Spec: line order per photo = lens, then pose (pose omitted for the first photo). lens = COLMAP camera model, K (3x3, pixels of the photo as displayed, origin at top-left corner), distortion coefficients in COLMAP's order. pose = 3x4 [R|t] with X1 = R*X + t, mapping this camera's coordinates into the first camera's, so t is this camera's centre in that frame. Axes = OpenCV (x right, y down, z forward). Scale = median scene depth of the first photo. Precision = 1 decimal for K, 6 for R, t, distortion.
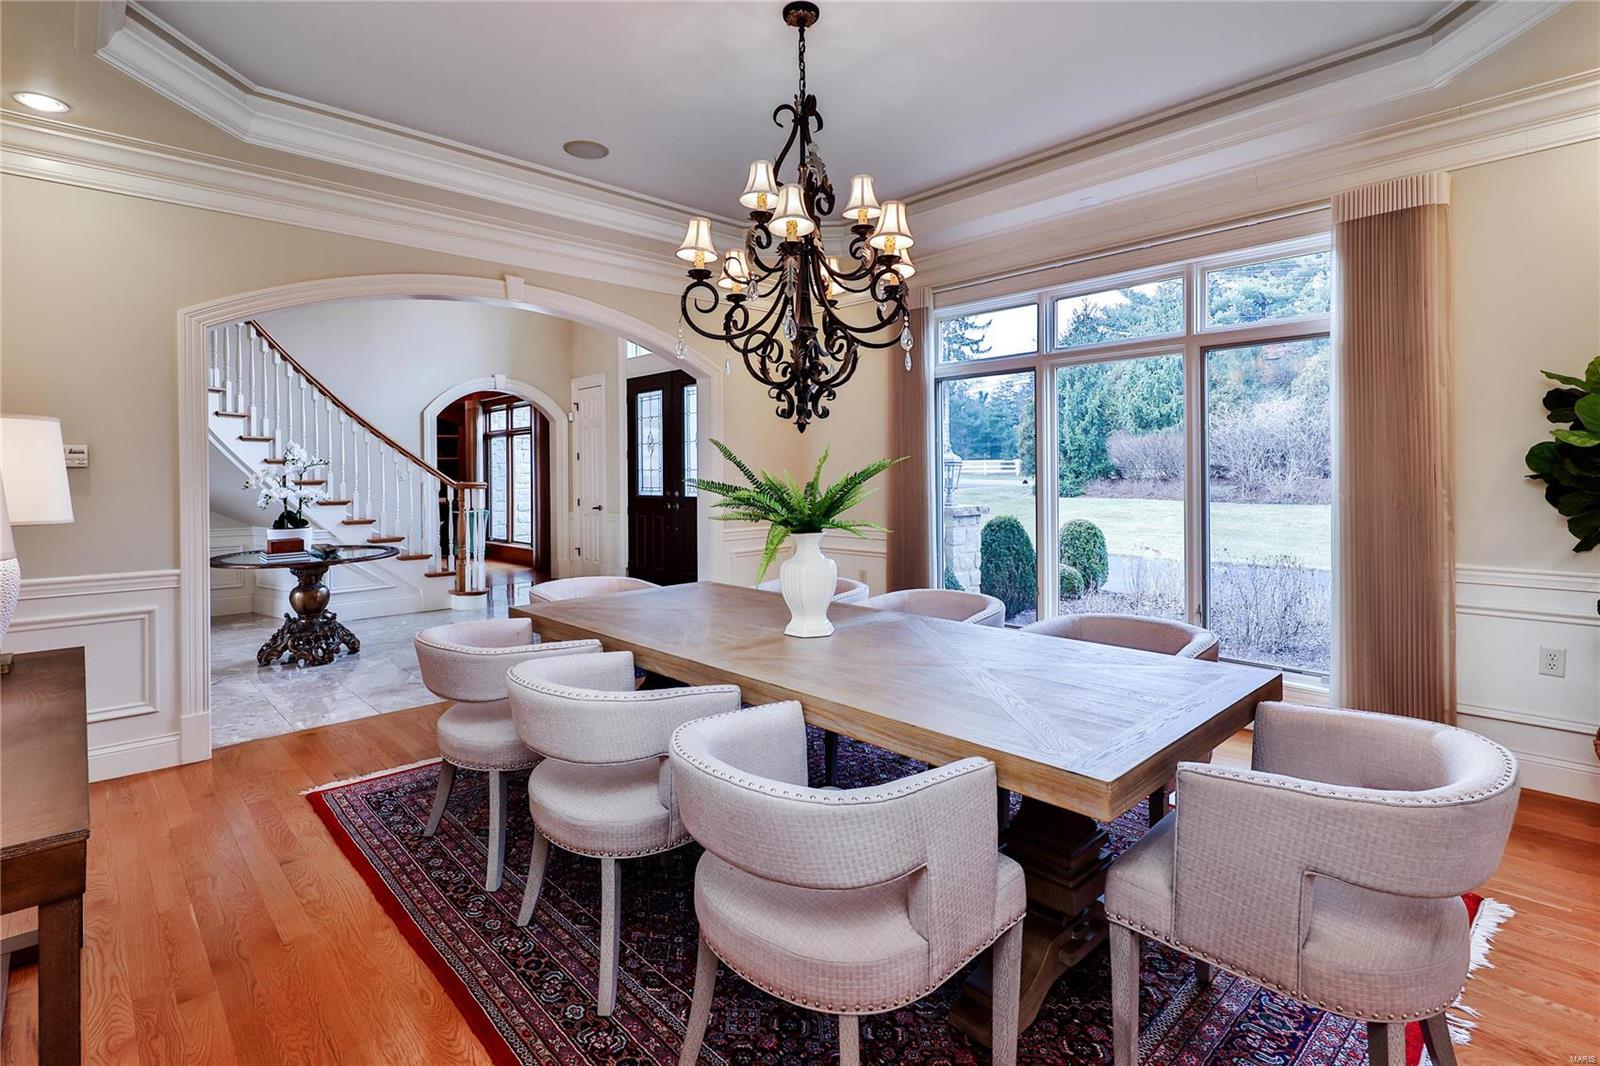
lens RADIAL K [[767.5, 0, 809.7], [0, 767.5, 482.7], [0, 0, 1]] dist [0.005144, -0.004968]
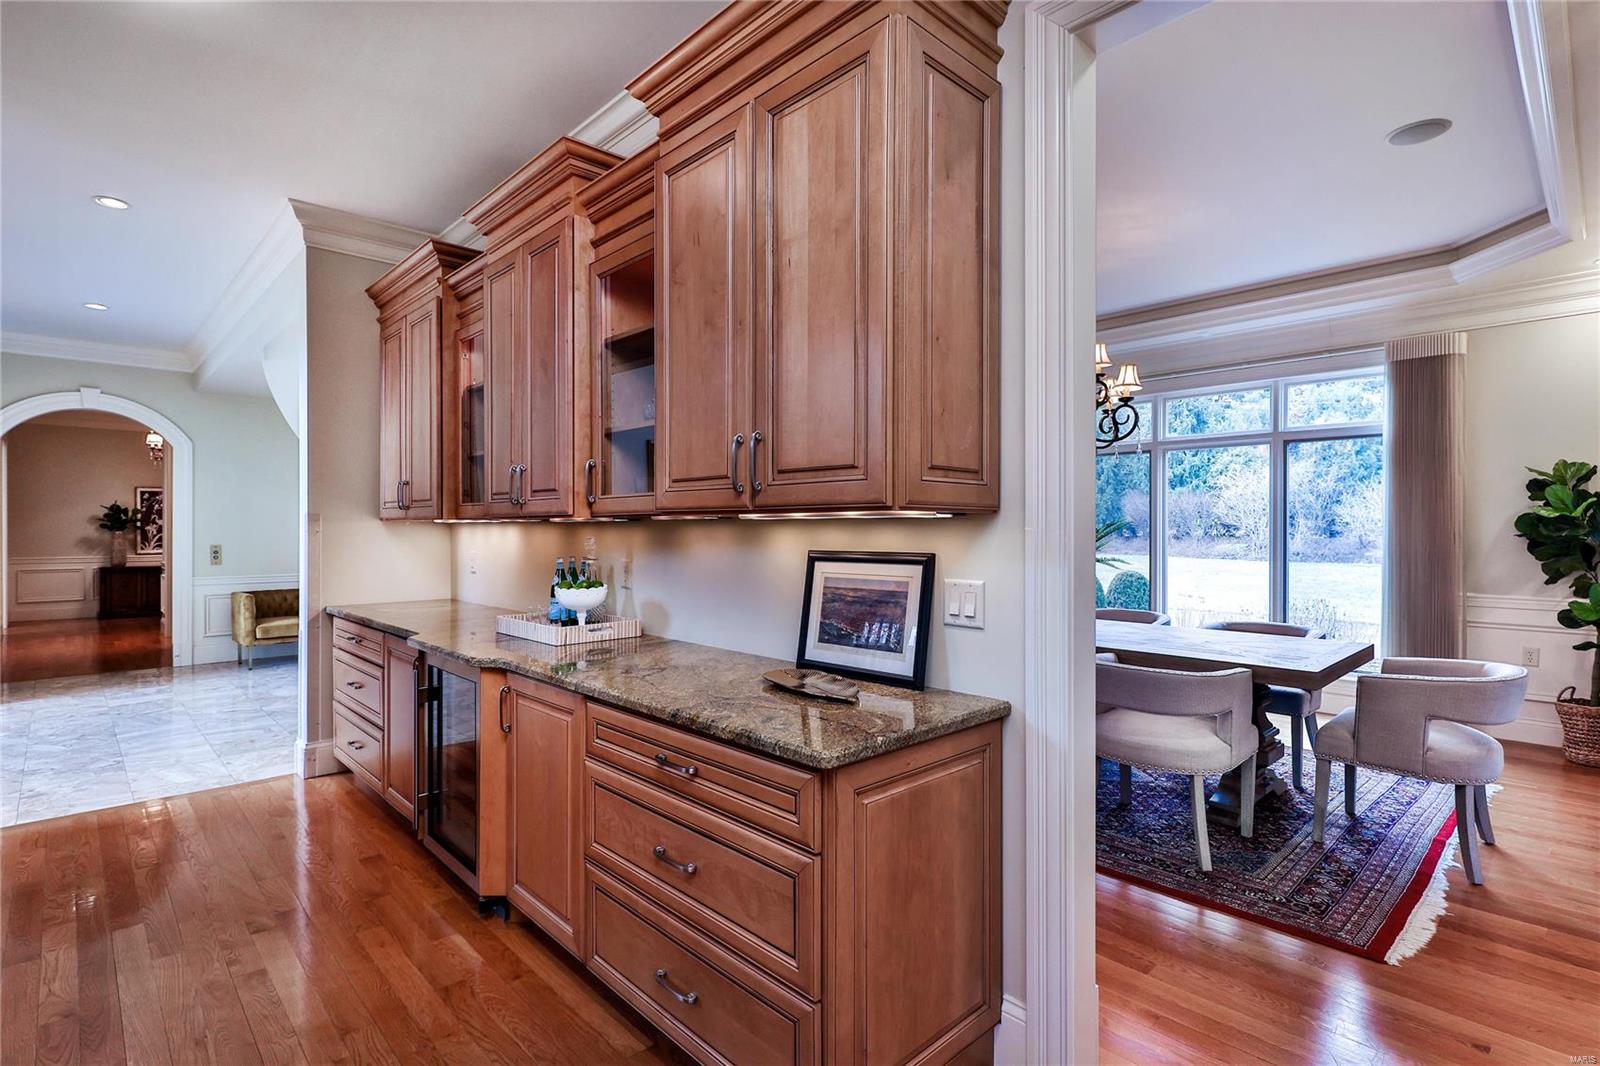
lens RADIAL K [[767.5, 0, 801.8], [0, 767.5, 537.9], [0, 0, 1]] dist [0.005144, -0.004968]
pose [[0.999939, 0.010188, -0.004273, -0.452679], [-0.010184, 0.999948, 0.000927, 0.009614], [0.004282, -0.000884, 0.999990, -0.504329]]
